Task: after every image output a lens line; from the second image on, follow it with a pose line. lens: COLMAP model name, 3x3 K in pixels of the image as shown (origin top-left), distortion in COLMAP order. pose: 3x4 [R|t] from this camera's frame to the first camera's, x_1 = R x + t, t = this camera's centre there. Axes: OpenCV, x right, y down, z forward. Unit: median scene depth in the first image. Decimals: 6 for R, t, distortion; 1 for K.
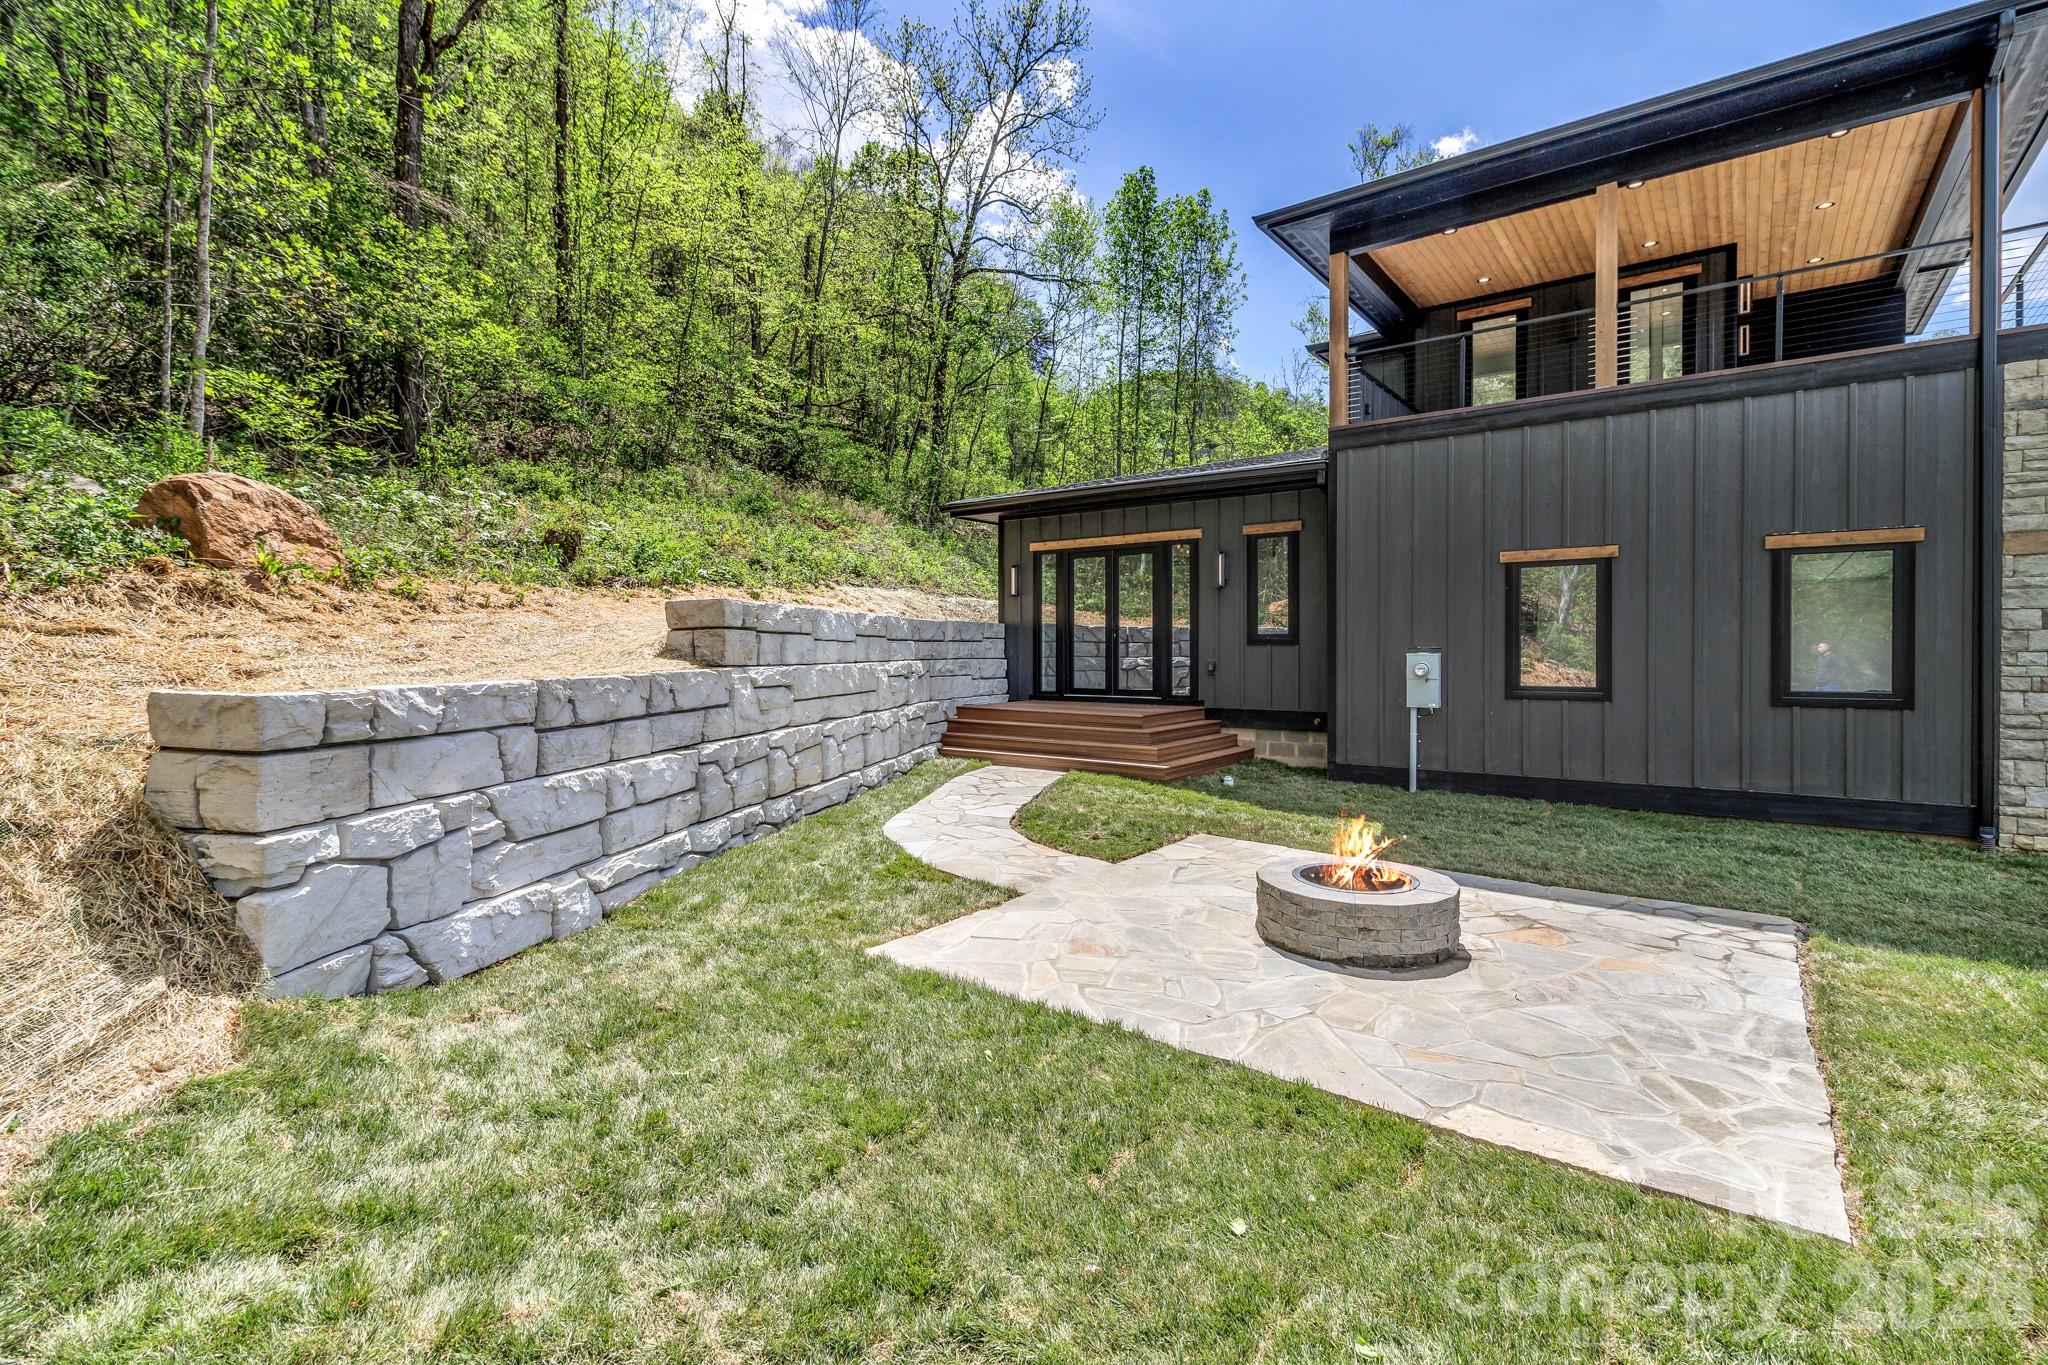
lens RADIAL K [[951.3, 0, 1024.4], [0, 951.3, 668.1], [0, 0, 1]] dist [-0.002859, -0.000037]
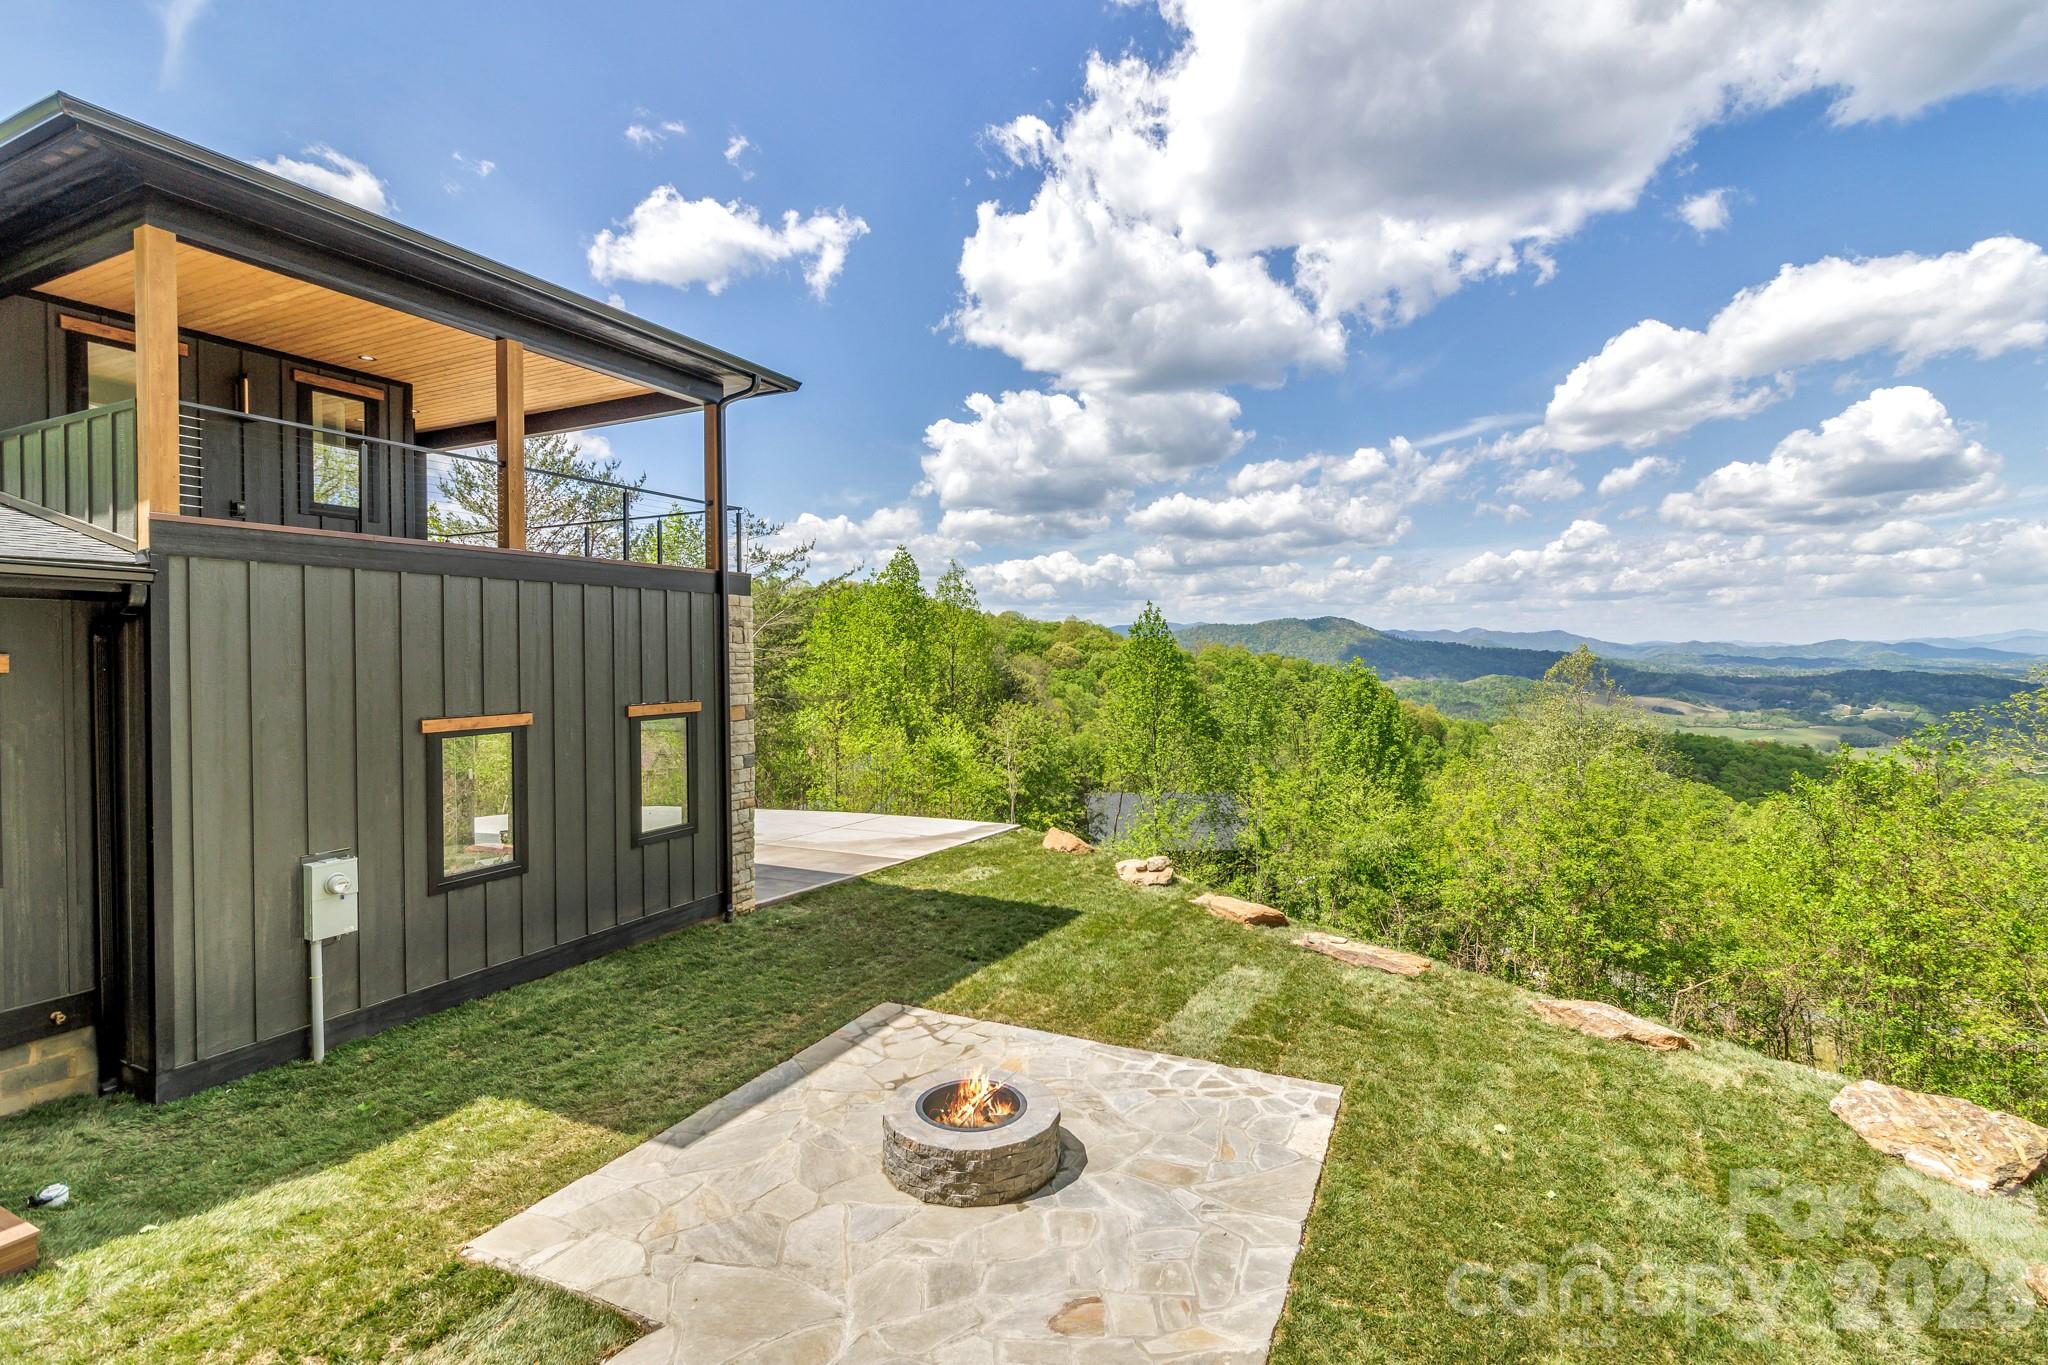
lens RADIAL K [[951.3, 0, 1025.4], [0, 951.3, 669.0], [0, 0, 1]] dist [-0.002859, -0.000037]
pose [[-0.201678, -0.012916, 0.979367, -0.433839], [0.028071, 0.999426, 0.018961, -0.177594], [-0.979050, 0.031315, -0.201200, 0.688680]]
